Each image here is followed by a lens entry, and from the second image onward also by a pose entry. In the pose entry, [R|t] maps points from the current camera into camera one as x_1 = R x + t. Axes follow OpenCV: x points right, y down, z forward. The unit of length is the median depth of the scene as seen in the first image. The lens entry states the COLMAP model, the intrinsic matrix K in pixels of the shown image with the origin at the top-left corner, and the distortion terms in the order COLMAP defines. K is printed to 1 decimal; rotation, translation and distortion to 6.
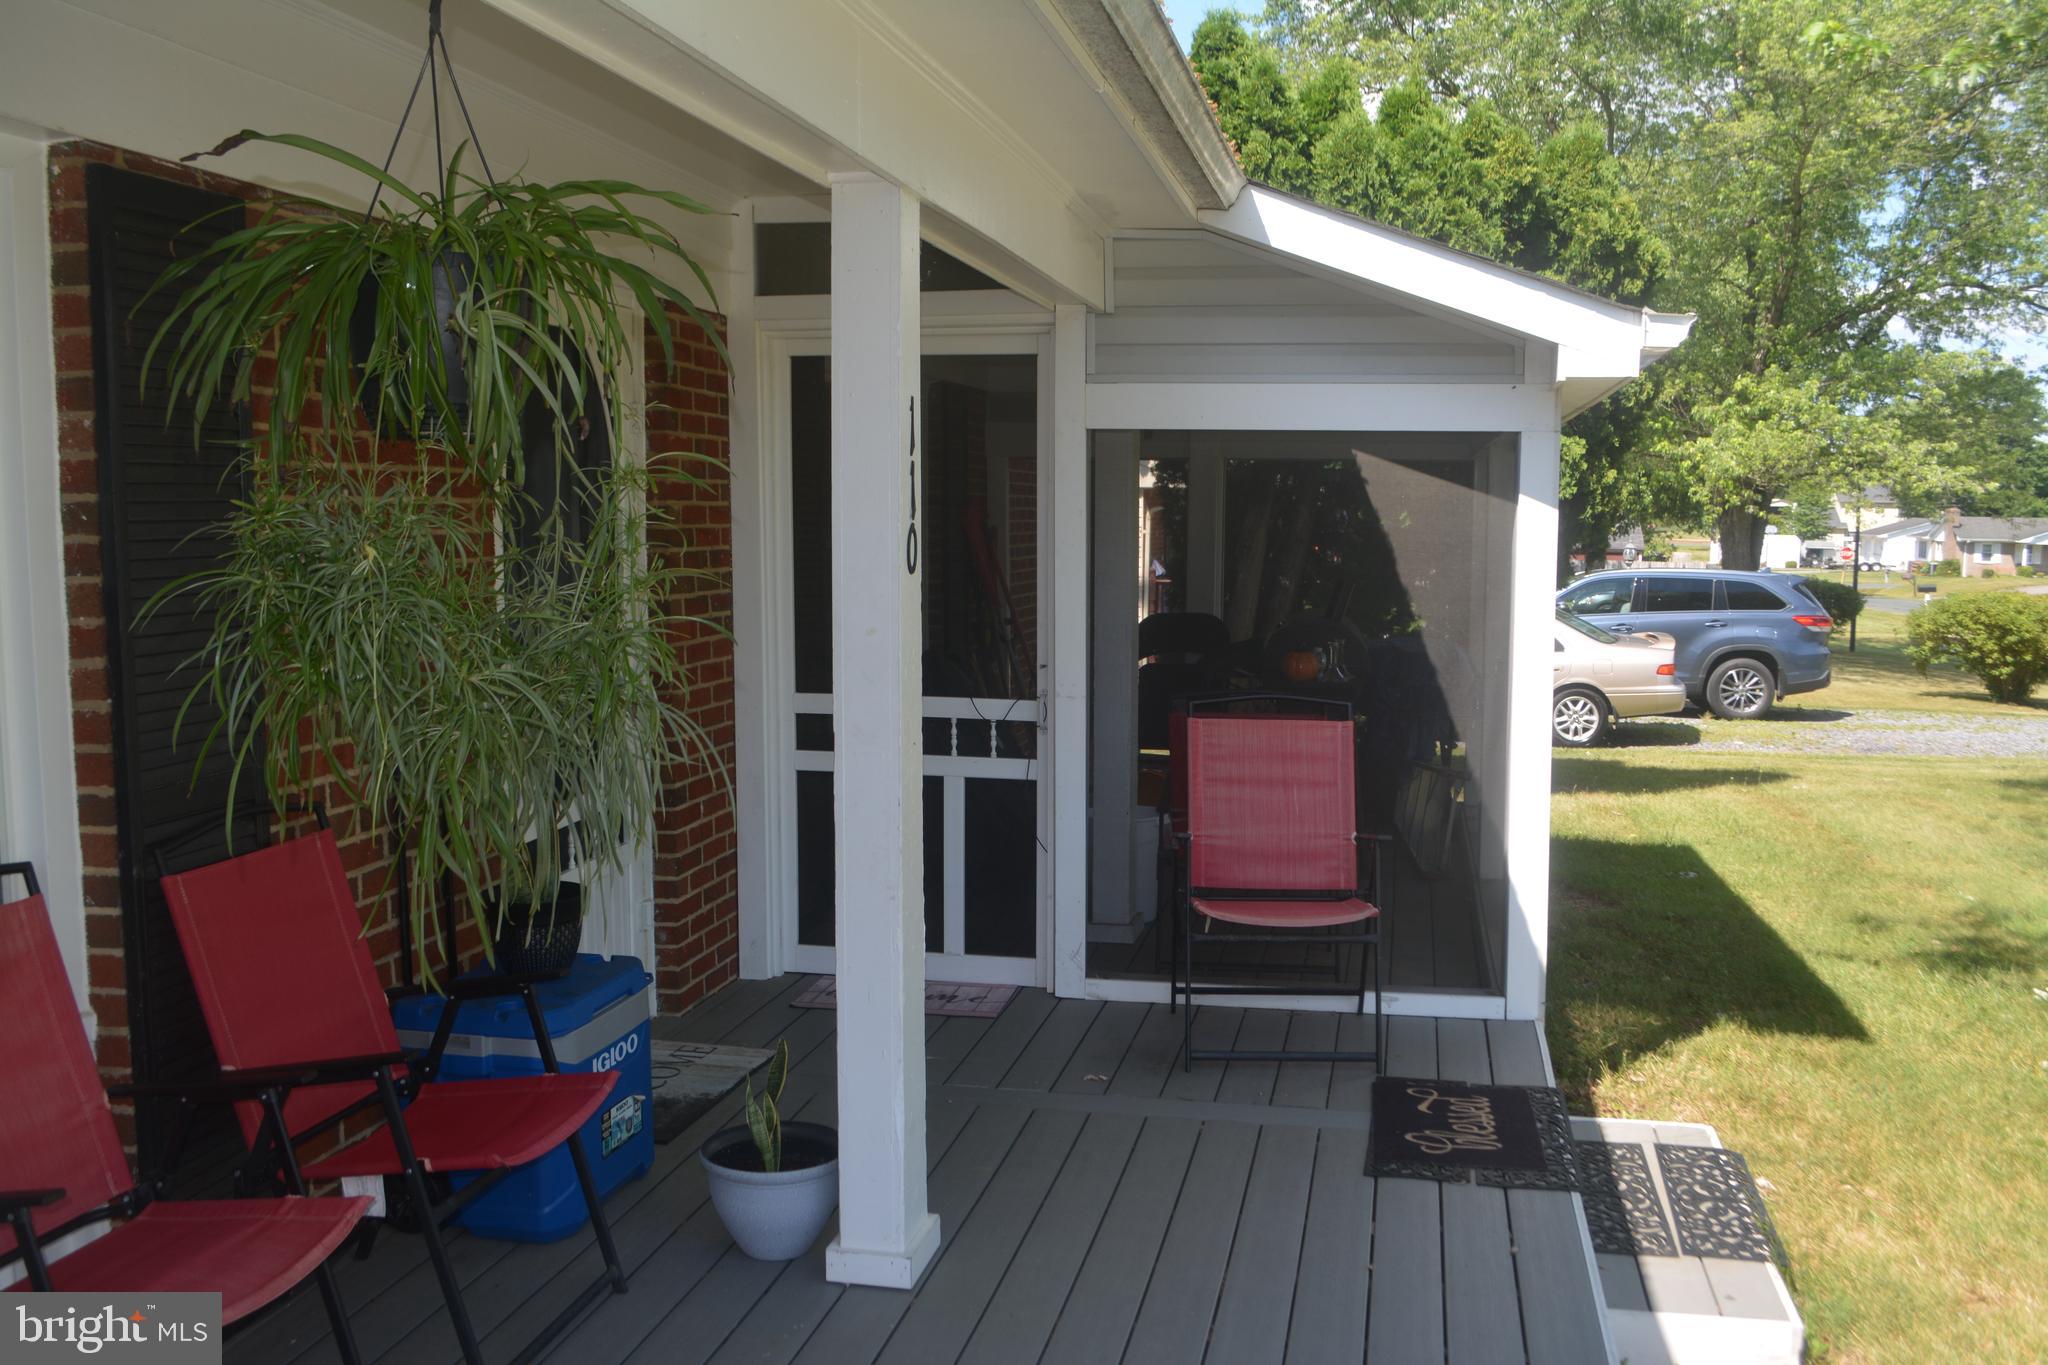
lens RADIAL K [[1822.4, 0, 1024.0], [0, 1822.4, 682.5], [0, 0, 1]] dist [-0.097430, 0.001807]
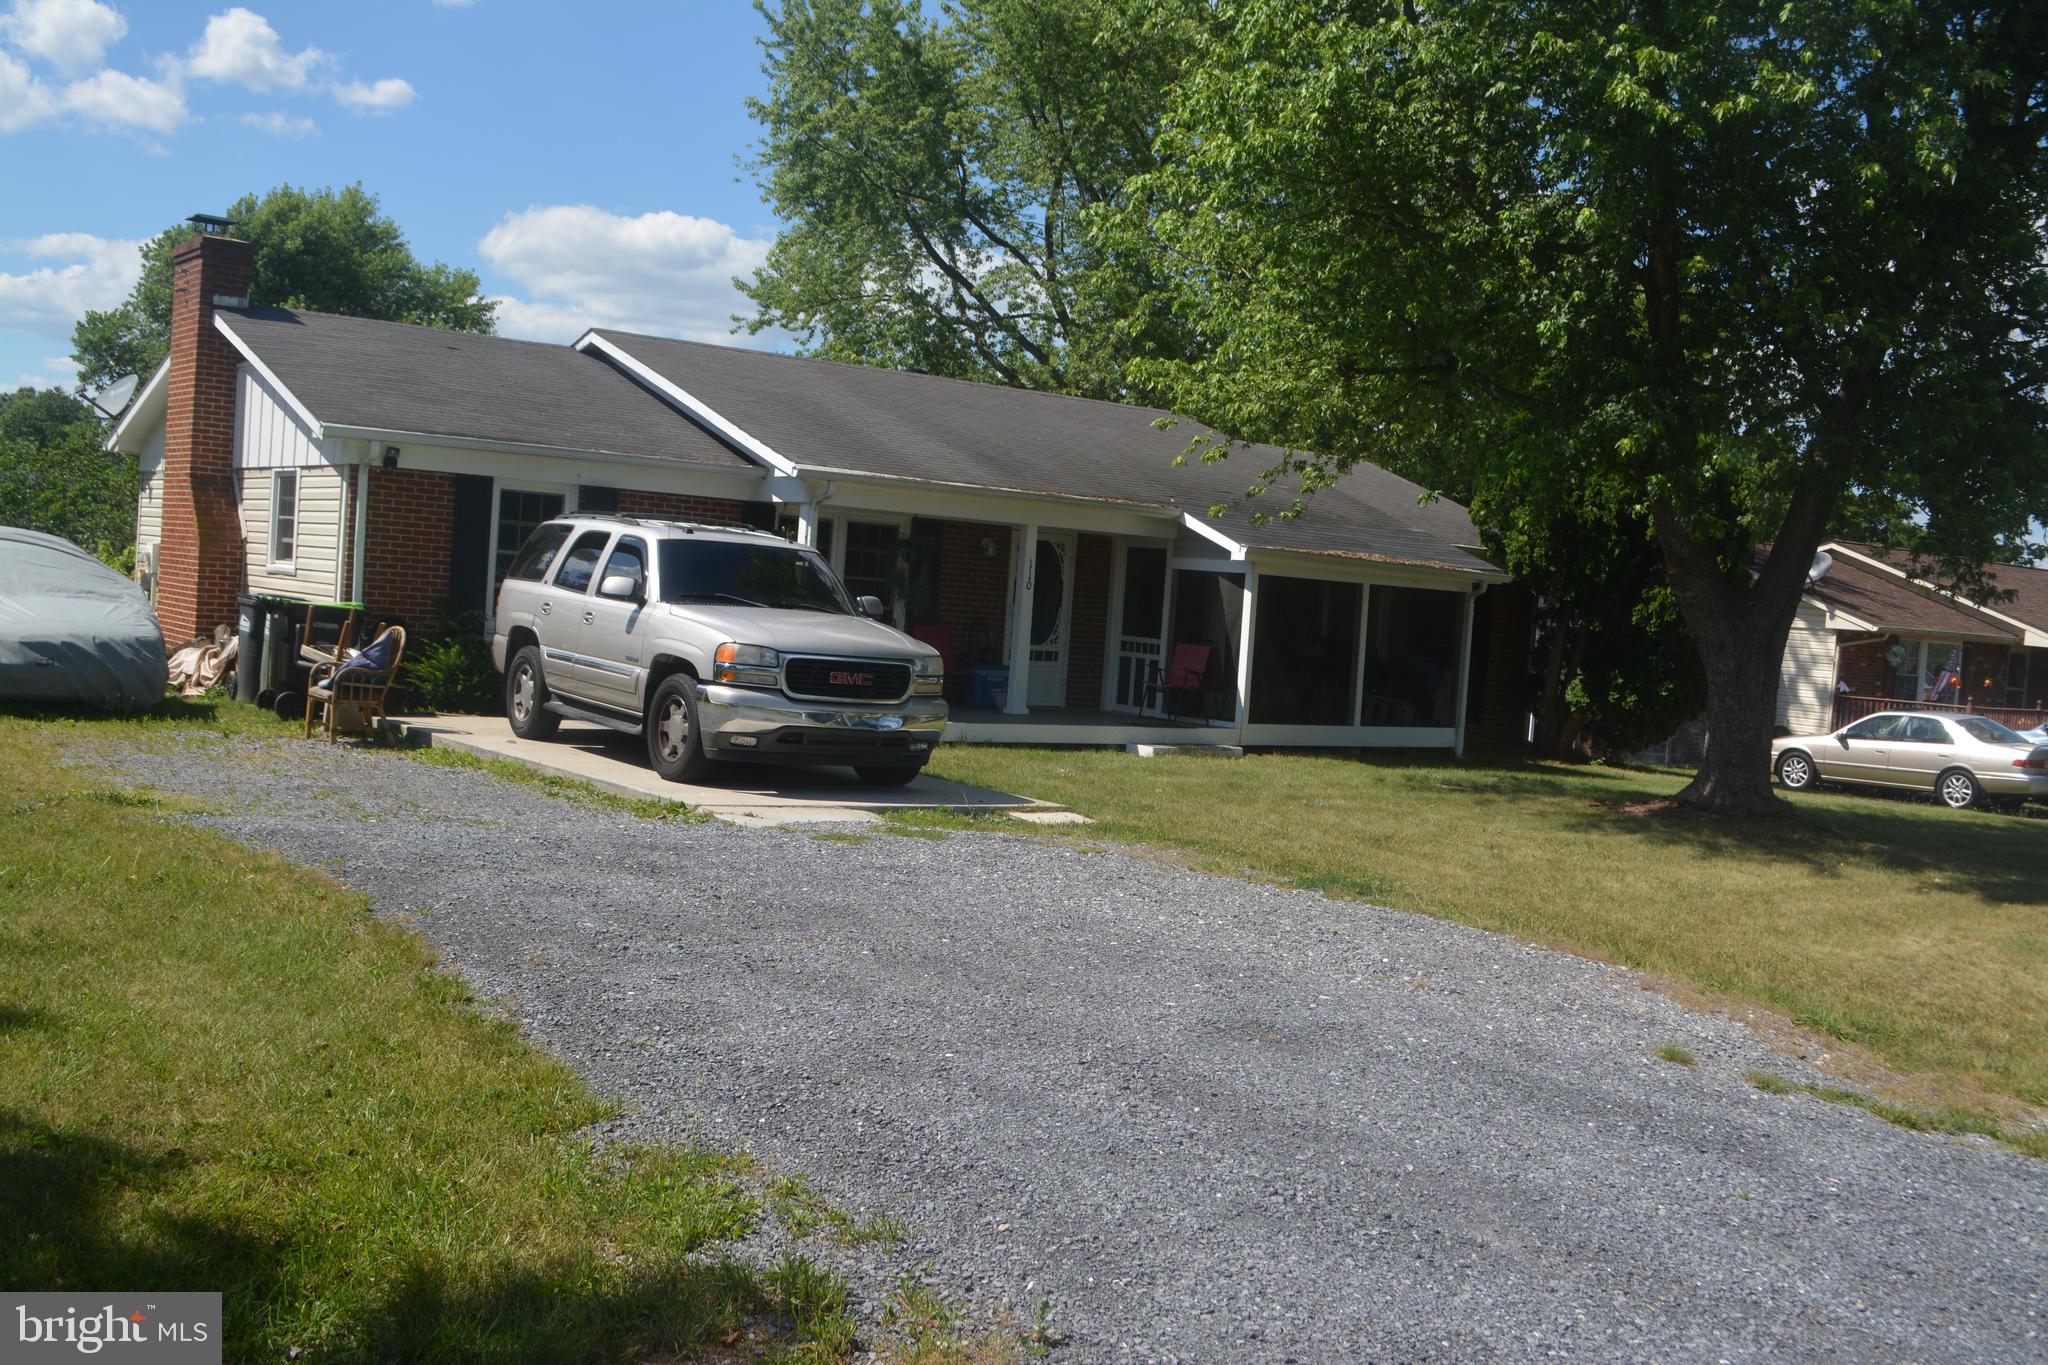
lens RADIAL K [[2142.8, 0, 1024.0], [0, 2142.8, 682.5], [0, 0, 1]] dist [0.005819, 0.001251]
pose [[0.741444, 0.076149, -0.666680, 2.919900], [-0.133292, 0.990455, -0.035109, 0.309182], [0.657643, 0.114894, 0.744517, -2.632667]]
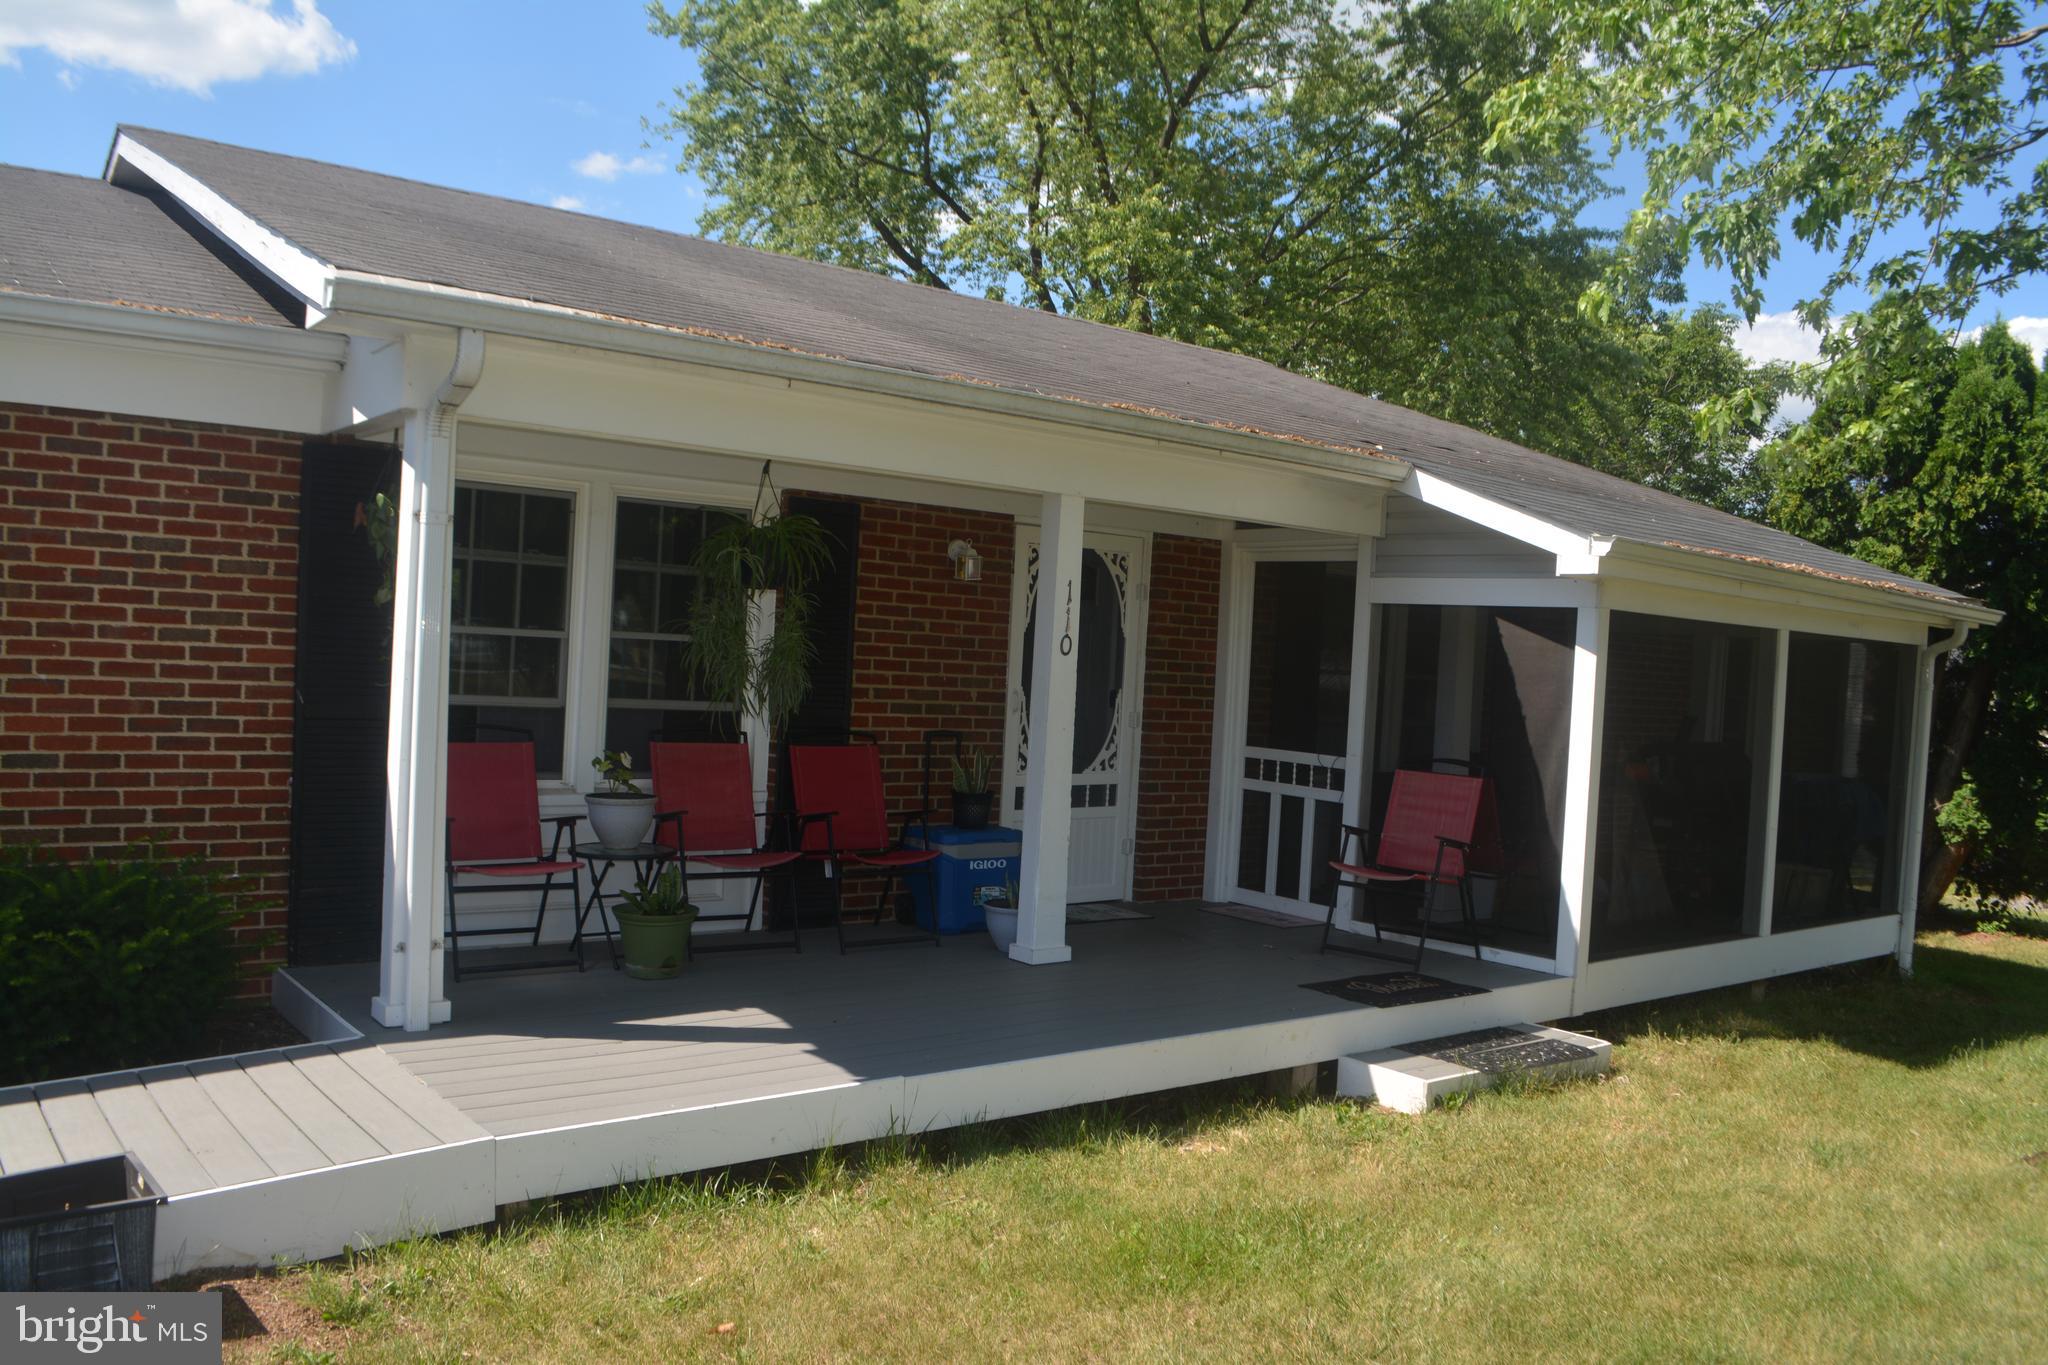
lens RADIAL K [[1620.2, 0, 1021.8], [0, 1620.2, 724.2], [0, 0, 1]] dist [-0.120238, 0.001442]
pose [[0.752234, 0.063590, -0.655820, 0.822339], [-0.113160, 0.993012, -0.033510, 0.068243], [0.649106, 0.099420, 0.754173, -0.387845]]
